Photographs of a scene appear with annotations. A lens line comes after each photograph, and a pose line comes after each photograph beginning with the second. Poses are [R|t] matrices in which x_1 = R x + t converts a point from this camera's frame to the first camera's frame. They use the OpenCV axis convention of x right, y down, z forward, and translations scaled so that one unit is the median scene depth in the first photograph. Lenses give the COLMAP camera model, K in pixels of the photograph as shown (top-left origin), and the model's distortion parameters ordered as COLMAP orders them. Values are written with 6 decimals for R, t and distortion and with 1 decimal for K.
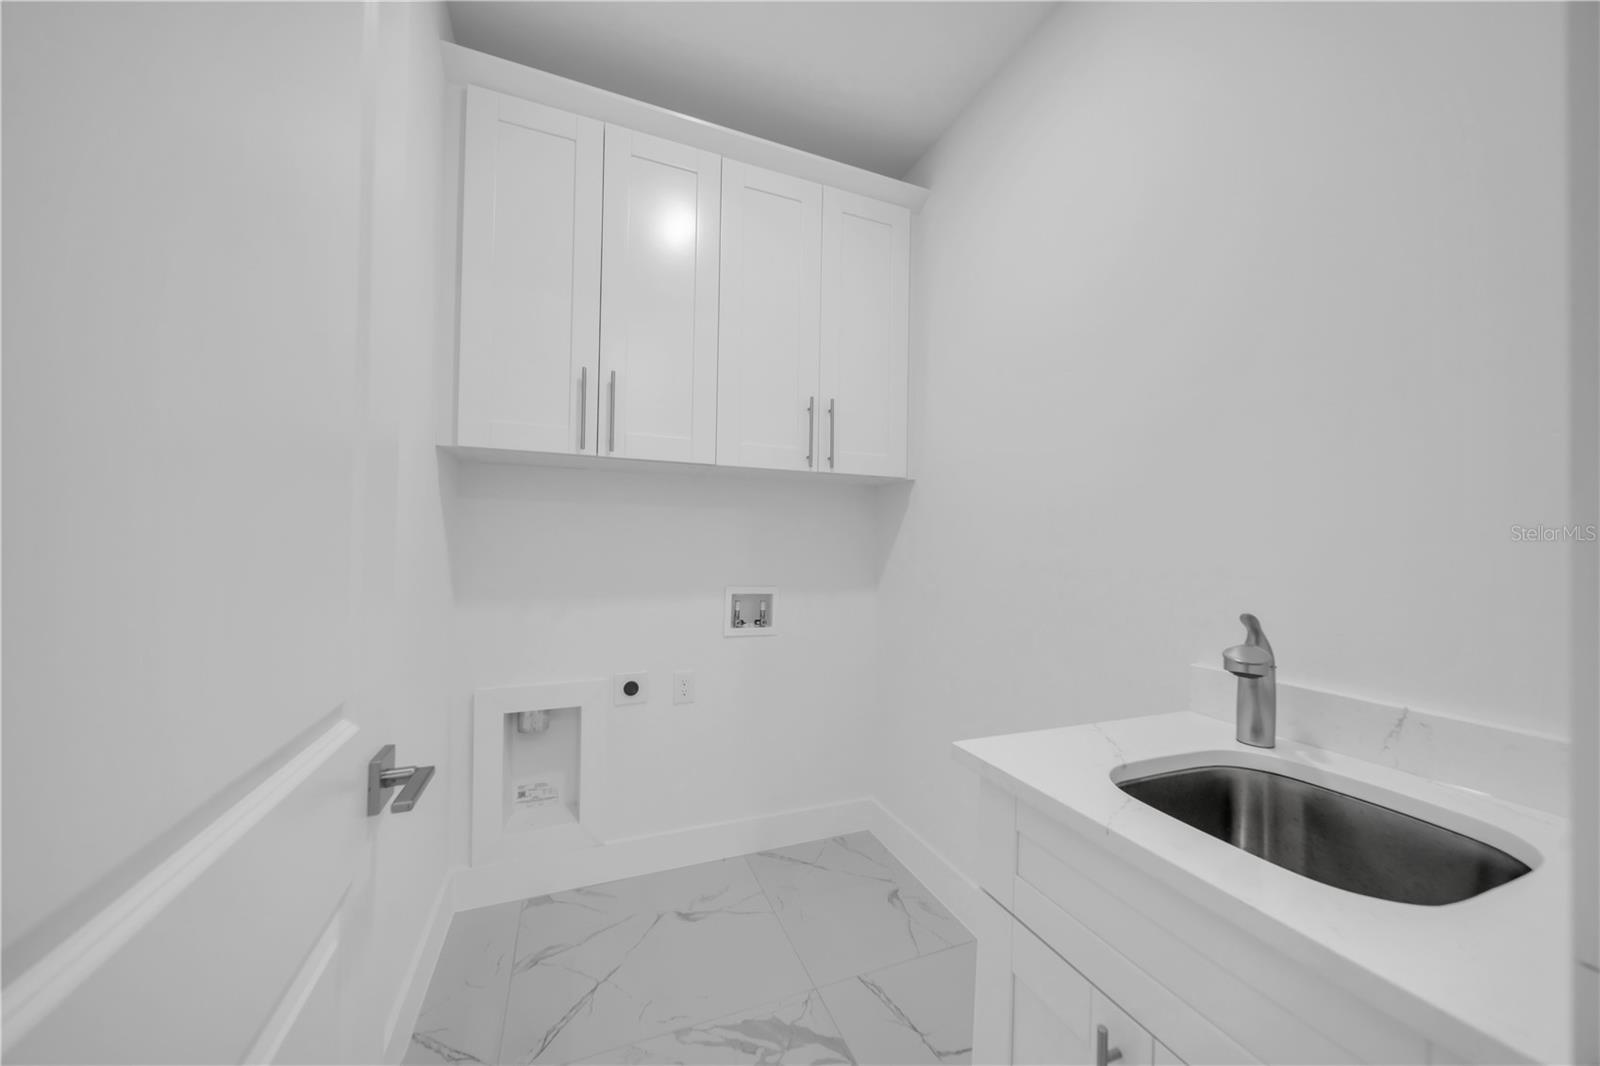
lens RADIAL K [[553.9, 0, 797.0], [0, 553.9, 533.1], [0, 0, 1]] dist [0.000386, -0.001489]
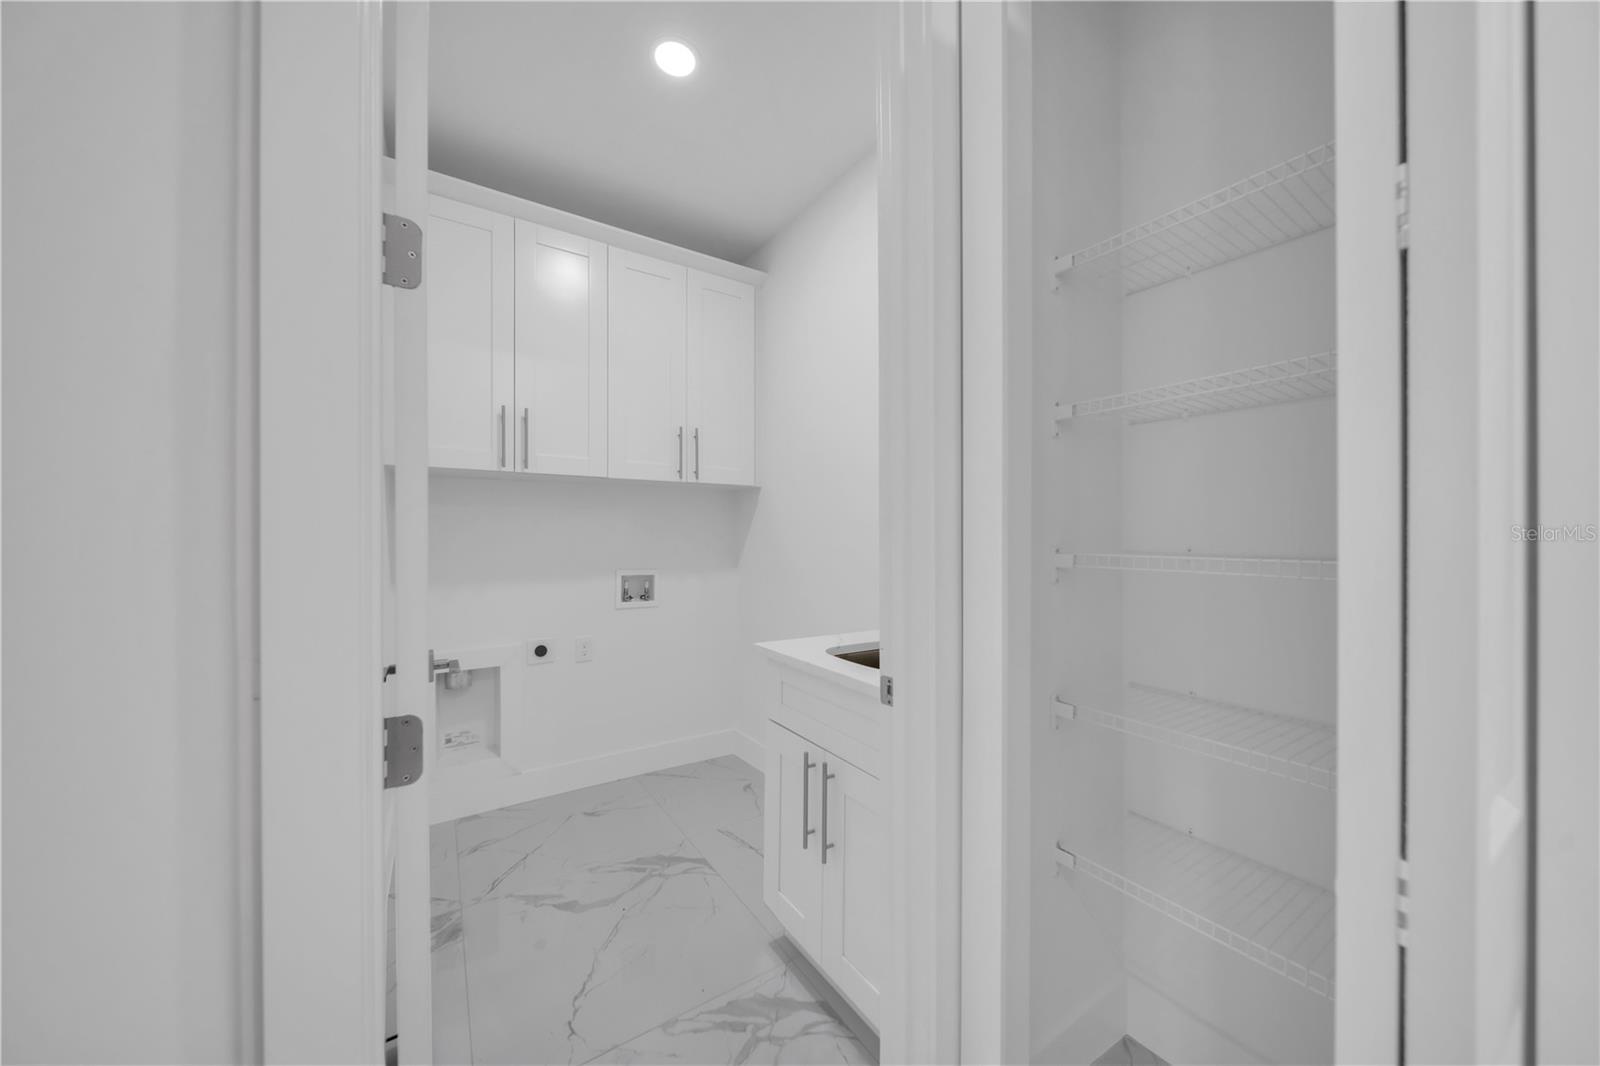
lens RADIAL K [[553.9, 0, 799.7], [0, 553.9, 538.0], [0, 0, 1]] dist [0.000386, -0.001489]
pose [[0.979331, -0.016831, 0.201561, 0.032958], [0.012247, 0.999638, 0.023971, -0.003458], [-0.201892, -0.021008, 0.979183, -0.375651]]
